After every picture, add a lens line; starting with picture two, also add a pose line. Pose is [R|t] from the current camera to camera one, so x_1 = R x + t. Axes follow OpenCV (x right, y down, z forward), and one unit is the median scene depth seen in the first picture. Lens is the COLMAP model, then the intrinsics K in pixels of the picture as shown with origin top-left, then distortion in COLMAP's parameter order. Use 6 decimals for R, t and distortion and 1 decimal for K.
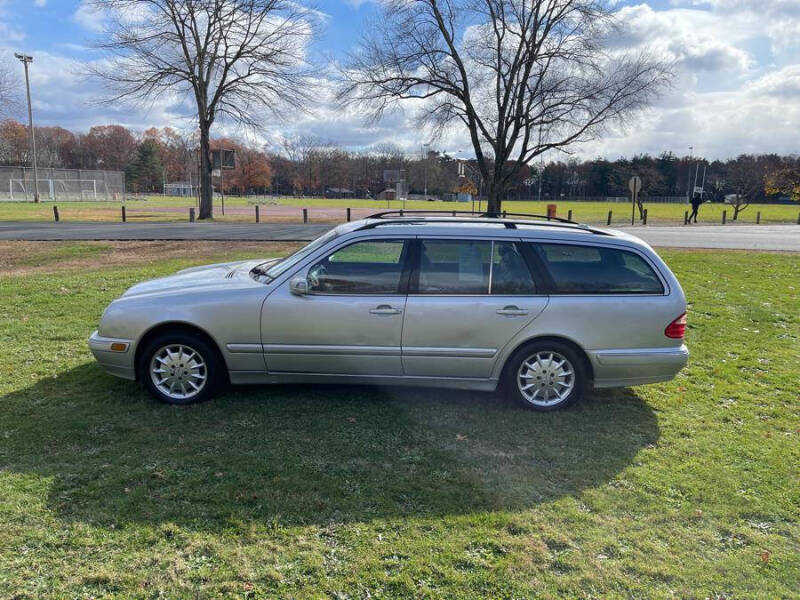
lens RADIAL K [[603.8, 0, 401.0], [0, 603.8, 300.7], [0, 0, 1]] dist [0.080436, -0.110218]
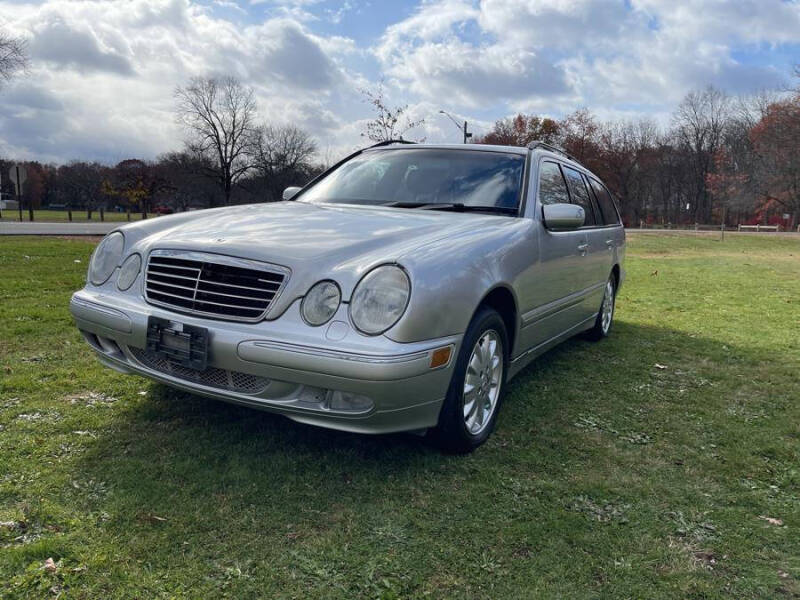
lens RADIAL K [[603.8, 0, 397.5], [0, 603.8, 296.1], [0, 0, 1]] dist [0.080436, -0.110218]
pose [[0.475324, -0.116859, 0.872016, -0.857619], [0.134303, 0.989161, 0.059351, -0.001221], [-0.869500, 0.088904, 0.485866, 0.789025]]
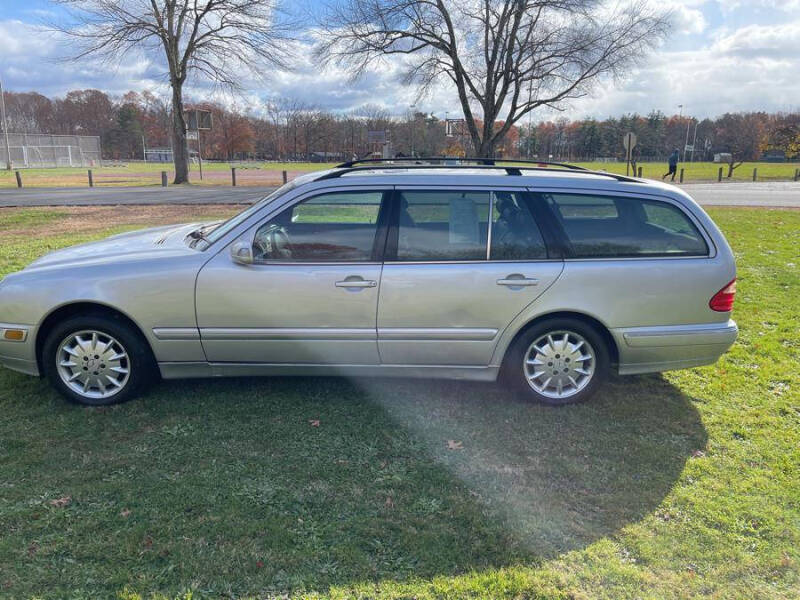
lens RADIAL K [[603.8, 0, 399.2], [0, 603.8, 297.2], [0, 0, 1]] dist [0.080436, -0.110218]
pose [[0.999754, -0.016506, 0.014803, 0.018348], [0.015722, 0.998545, 0.051578, -0.004718], [-0.015633, -0.051333, 0.998559, 0.211759]]
